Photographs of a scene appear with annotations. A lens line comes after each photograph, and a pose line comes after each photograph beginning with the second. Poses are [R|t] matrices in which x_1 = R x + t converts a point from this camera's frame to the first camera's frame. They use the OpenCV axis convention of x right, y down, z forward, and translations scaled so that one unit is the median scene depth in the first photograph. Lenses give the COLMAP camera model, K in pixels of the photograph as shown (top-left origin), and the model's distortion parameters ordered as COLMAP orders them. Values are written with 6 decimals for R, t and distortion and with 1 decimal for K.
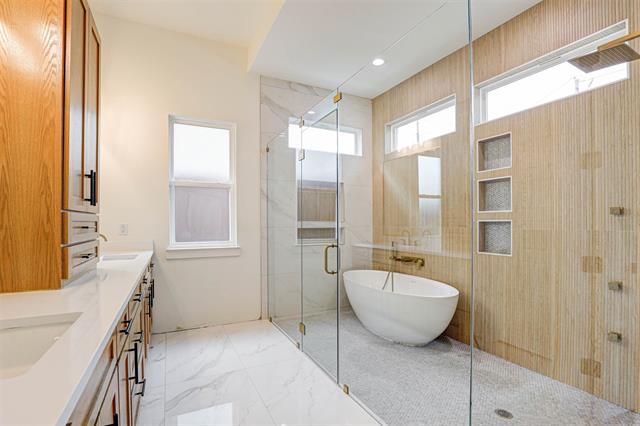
lens RADIAL K [[302.1, 0, 321.0], [0, 302.1, 219.9], [0, 0, 1]] dist [-0.032493, 0.007495]
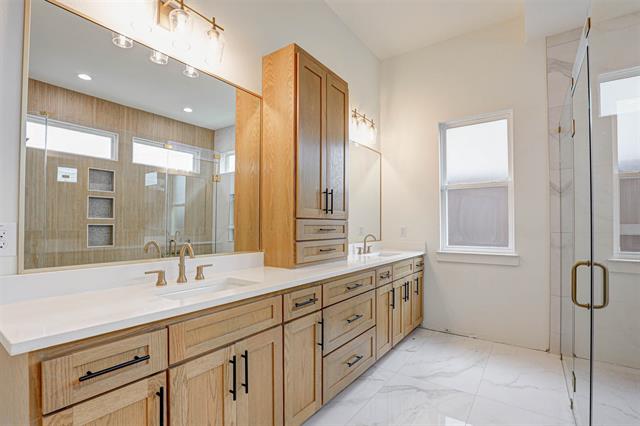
lens RADIAL K [[302.1, 0, 321.1], [0, 302.1, 216.6], [0, 0, 1]] dist [-0.032493, 0.007495]
pose [[0.469731, -0.024100, -0.882480, 0.216098], [0.007356, 0.999699, -0.023386, -0.001829], [0.882779, 0.004494, 0.469767, 0.140537]]
